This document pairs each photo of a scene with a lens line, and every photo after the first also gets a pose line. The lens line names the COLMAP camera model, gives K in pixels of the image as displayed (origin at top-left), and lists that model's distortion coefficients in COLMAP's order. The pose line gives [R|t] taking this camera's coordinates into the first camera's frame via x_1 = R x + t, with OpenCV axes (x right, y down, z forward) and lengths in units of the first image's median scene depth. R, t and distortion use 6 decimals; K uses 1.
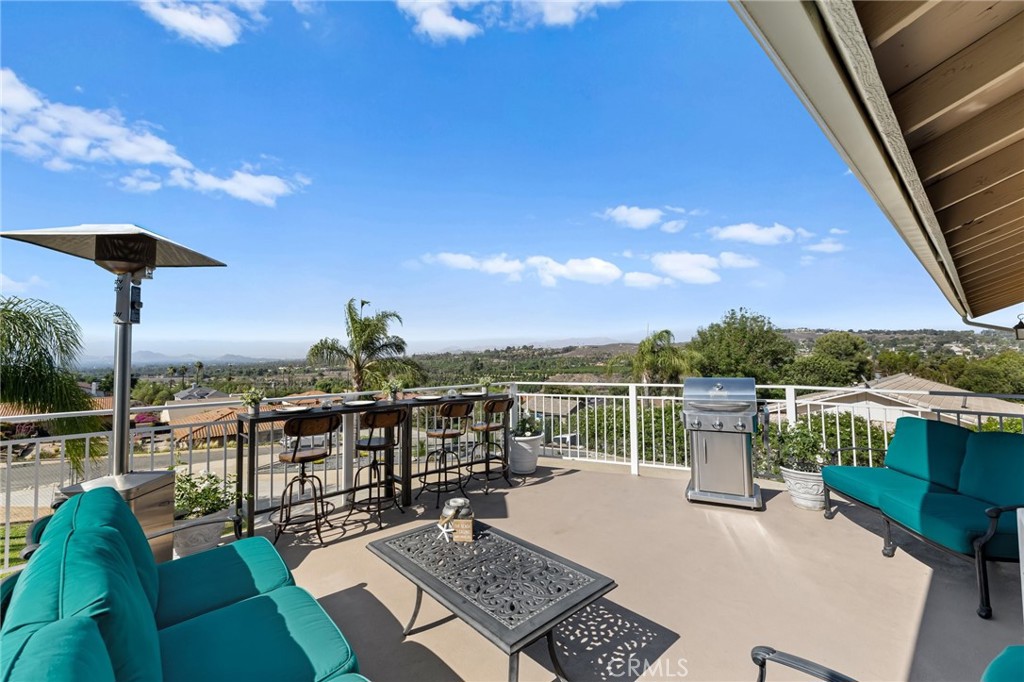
lens RADIAL K [[433.9, 0, 510.7], [0, 433.9, 334.0], [0, 0, 1]] dist [0.000840, 0.000198]
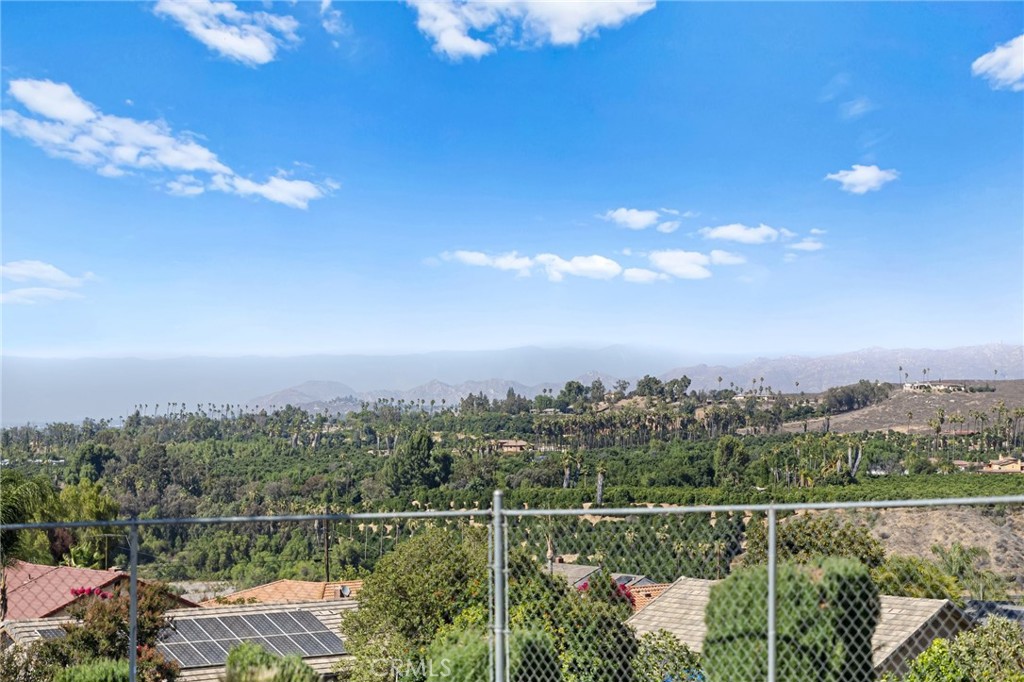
lens RADIAL K [[2081.7, 0, 512.0], [0, 2081.7, 341.0], [0, 0, 1]] dist [-0.017996, -0.028335]
pose [[0.999376, 0.000401, -0.035314, 0.163522], [-0.000117, 0.999968, 0.008053, -0.000874], [0.035316, -0.008044, 0.999344, -4.269096]]
